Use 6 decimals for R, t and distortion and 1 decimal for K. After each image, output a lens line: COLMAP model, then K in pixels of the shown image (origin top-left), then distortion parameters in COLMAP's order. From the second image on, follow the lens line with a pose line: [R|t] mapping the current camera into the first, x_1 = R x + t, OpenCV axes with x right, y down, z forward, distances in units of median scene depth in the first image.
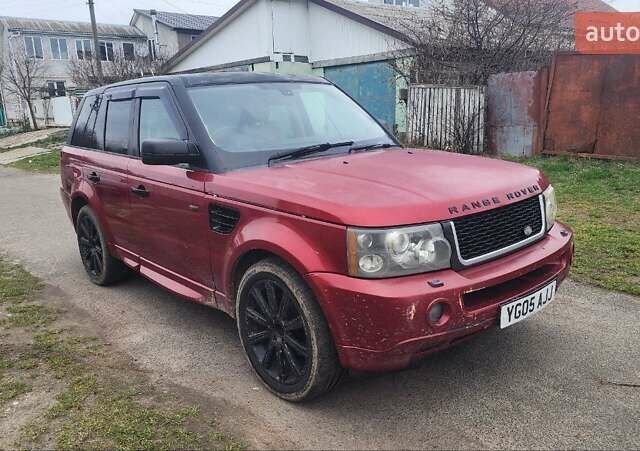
lens RADIAL K [[535.0, 0, 314.9], [0, 535.0, 223.3], [0, 0, 1]] dist [0.088261, -0.110927]
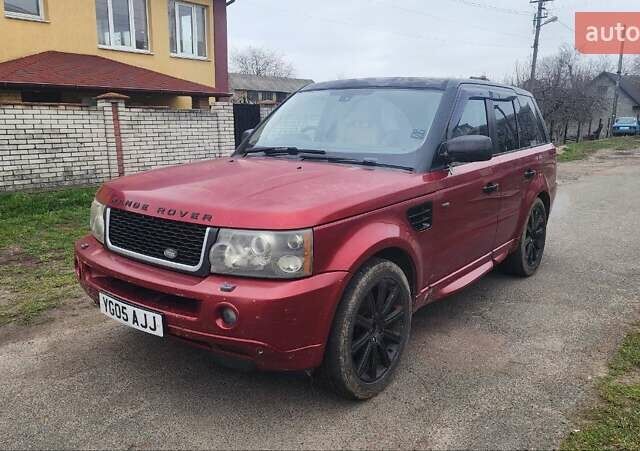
lens RADIAL K [[542.6, 0, 327.7], [0, 542.6, 217.1], [0, 0, 1]] dist [0.046866, -0.007871]
pose [[0.212735, 0.232521, -0.949040, 1.413527], [-0.232444, 0.955433, 0.181983, -0.298660], [0.949059, 0.181884, 0.257302, 1.065012]]
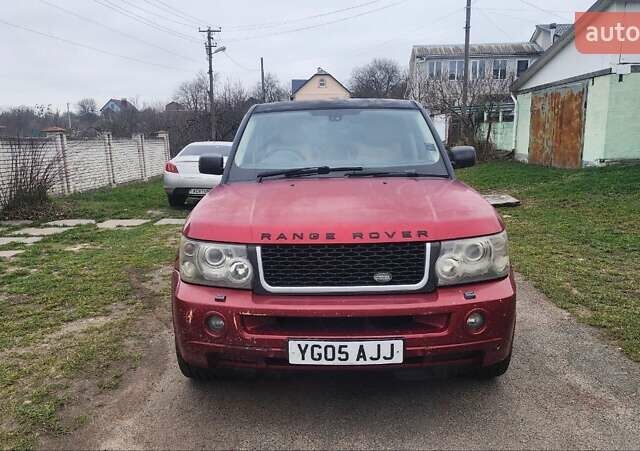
lens RADIAL K [[535.0, 0, 314.9], [0, 535.0, 223.3], [0, 0, 1]] dist [0.088261, -0.110927]
pose [[0.745592, 0.140332, -0.651460, 0.934648], [-0.157480, 0.986991, 0.032374, -0.091889], [0.647529, 0.078454, 0.757992, 0.252442]]
